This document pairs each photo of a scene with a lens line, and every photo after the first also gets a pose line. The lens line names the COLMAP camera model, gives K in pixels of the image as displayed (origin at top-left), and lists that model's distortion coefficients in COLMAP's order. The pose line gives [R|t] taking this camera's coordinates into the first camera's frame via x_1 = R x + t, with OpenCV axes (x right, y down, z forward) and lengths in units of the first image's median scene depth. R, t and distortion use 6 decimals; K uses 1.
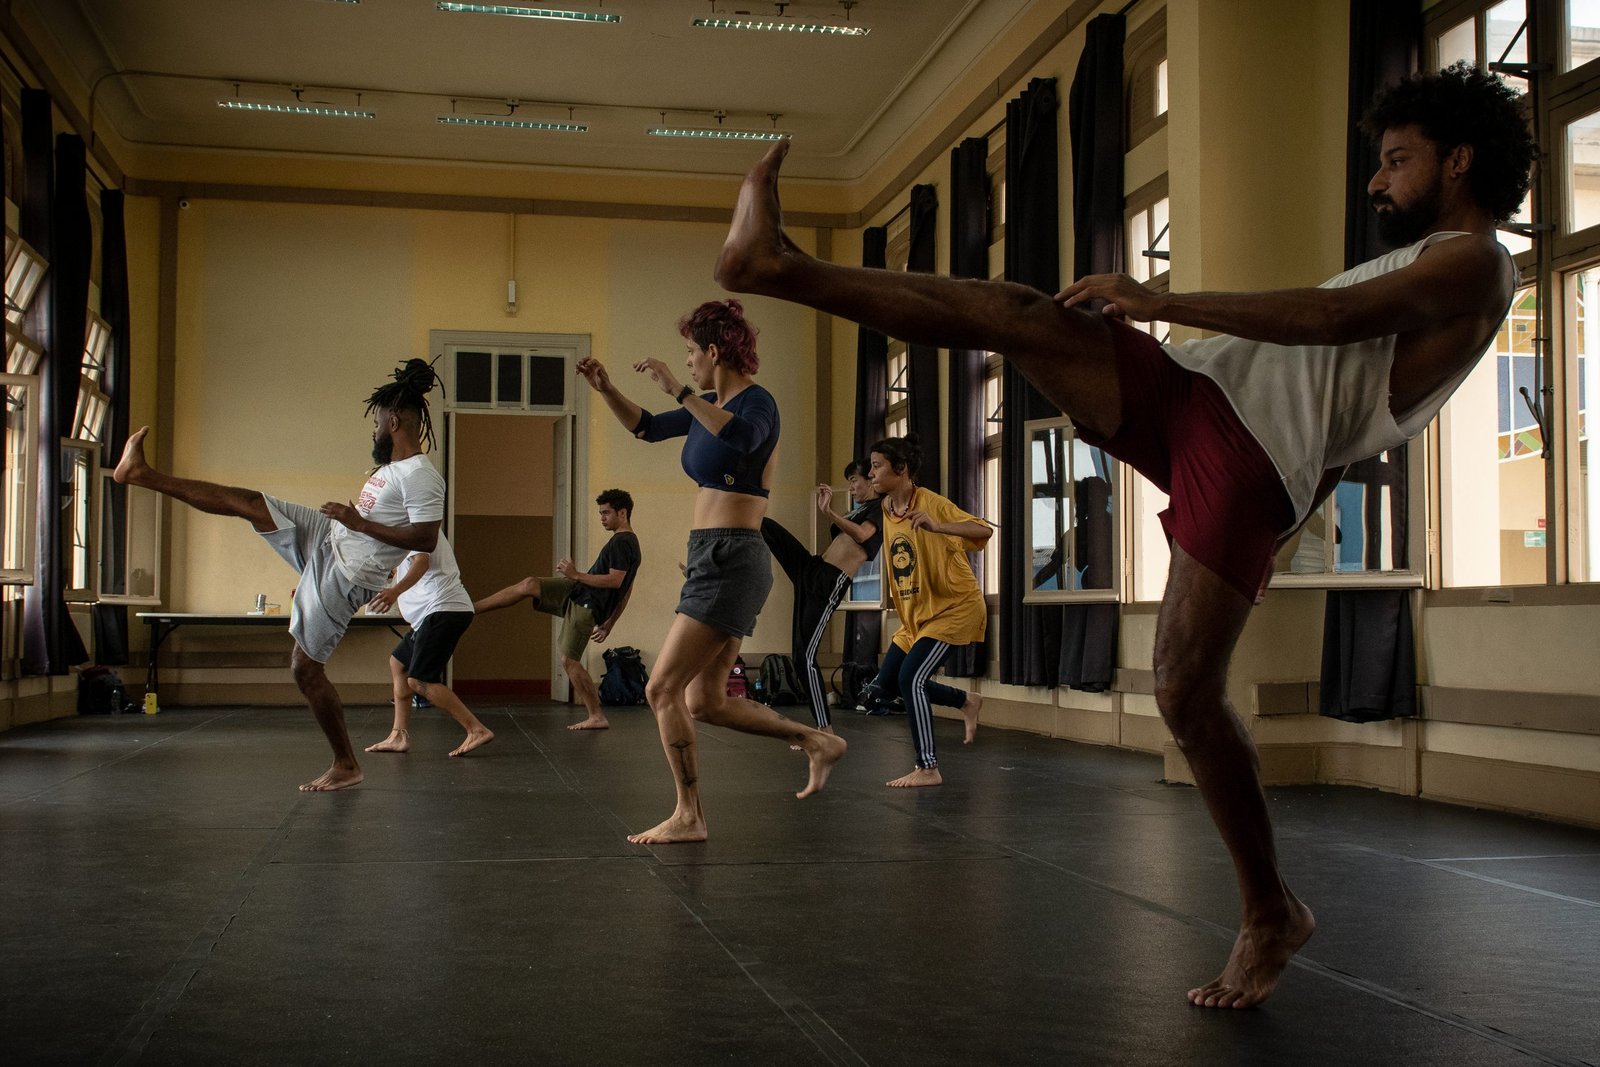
lens RADIAL K [[1824.9, 0, 781.0], [0, 1824.9, 537.6], [0, 0, 1]] dist [0.016926, -0.002566]
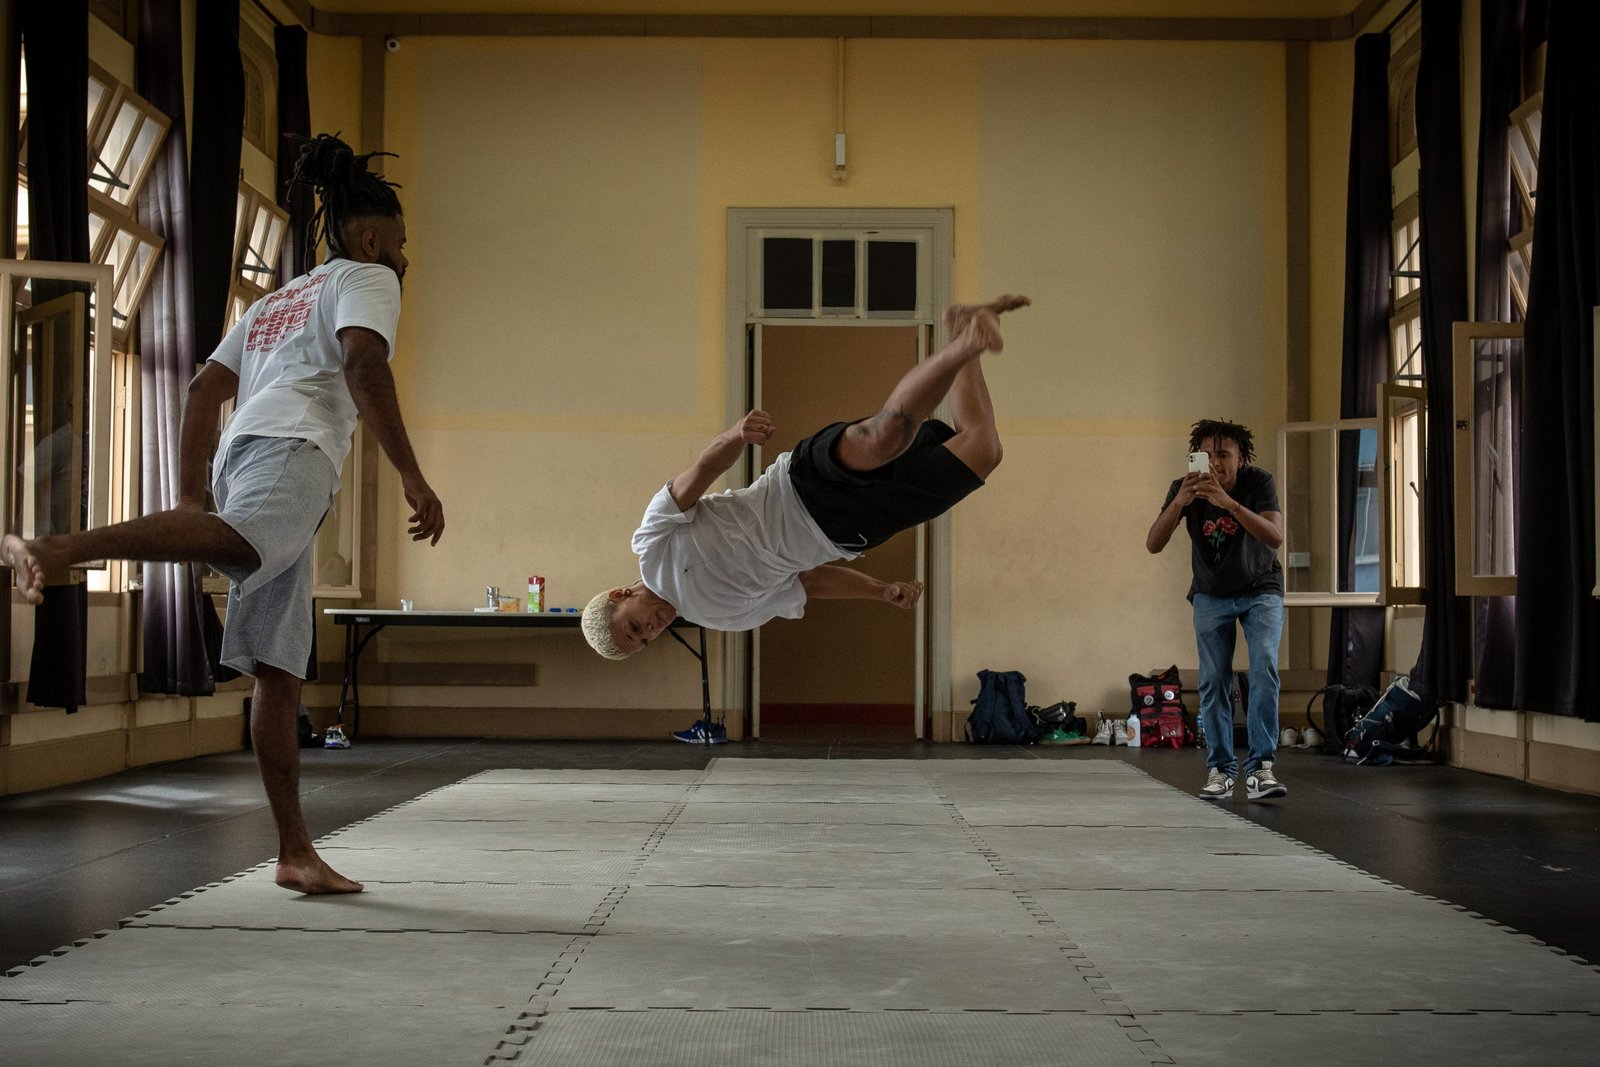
lens RADIAL K [[2422.1, 0, 813.0], [0, 2422.1, 513.7], [0, 0, 1]] dist [-0.021444, 0.069925]
pose [[0.981023, -0.006288, -0.193790, 0.023324], [0.006764, 0.999976, 0.001793, 0.003204], [0.193774, -0.003070, 0.981041, 0.100047]]
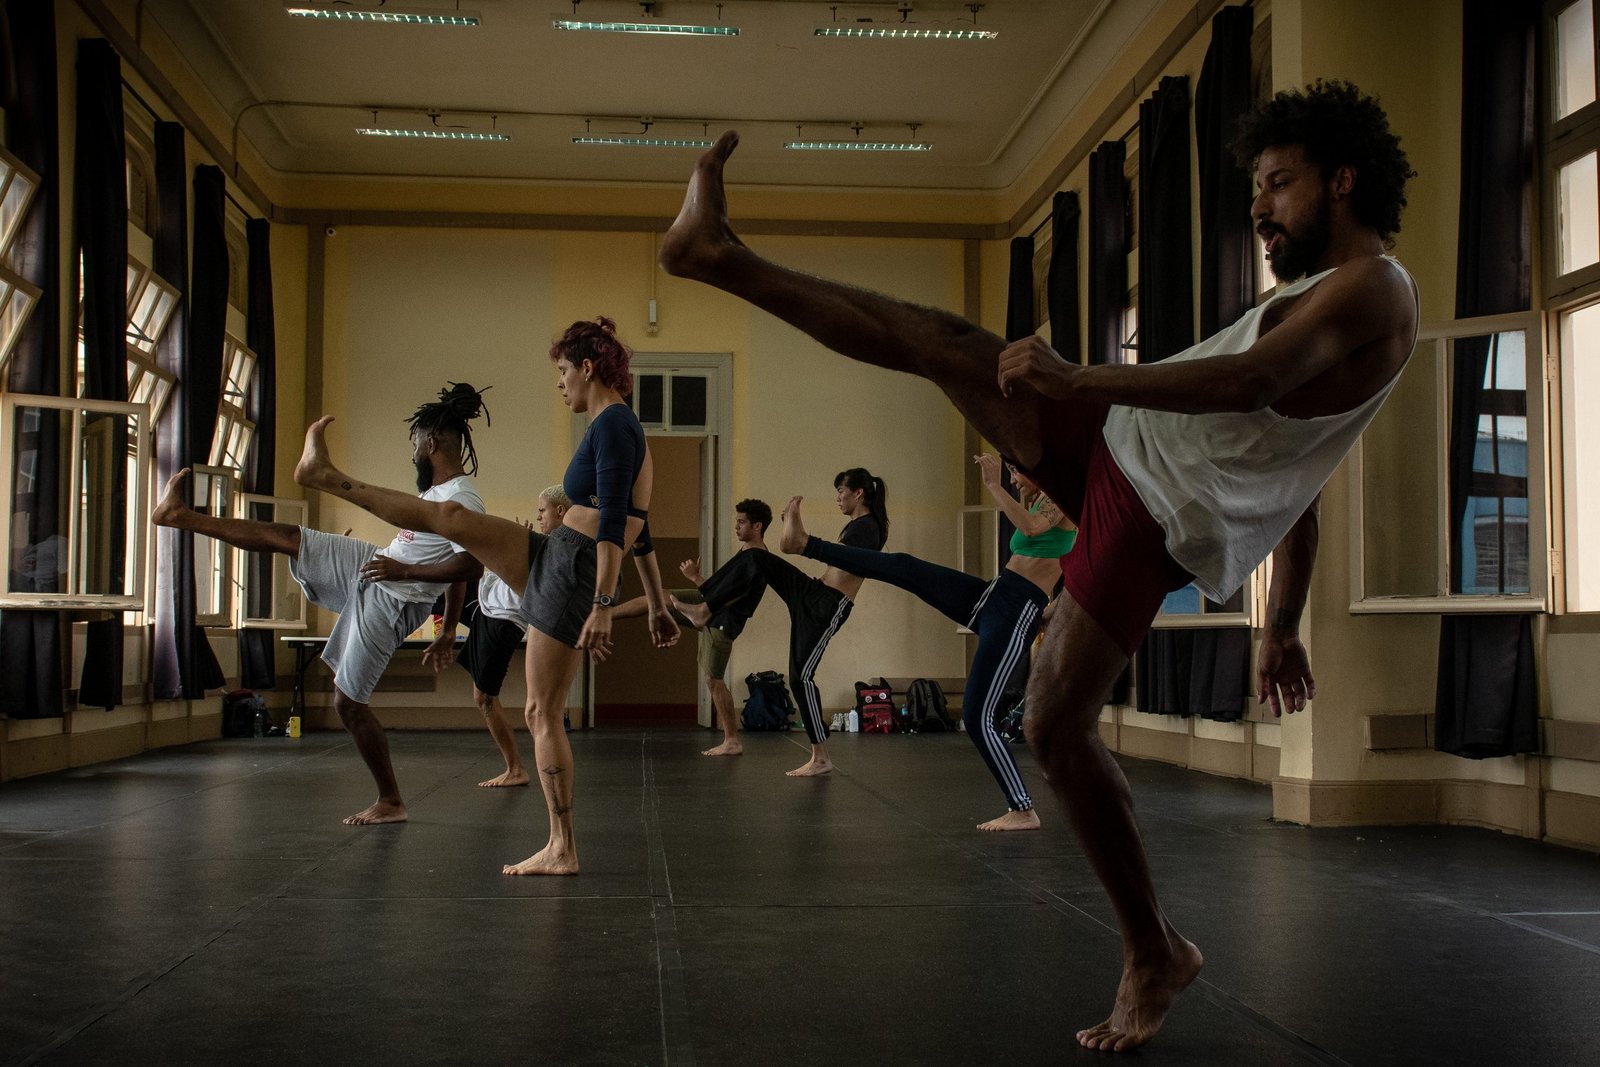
lens RADIAL K [[1849.7, 0, 783.2], [0, 1849.7, 536.9], [0, 0, 1]] dist [0.013646, -0.006262]
pose [[0.993820, -0.006429, -0.110815, 0.036975], [0.005215, 0.999923, -0.011245, -0.001092], [0.110879, 0.010597, 0.993777, 0.015334]]
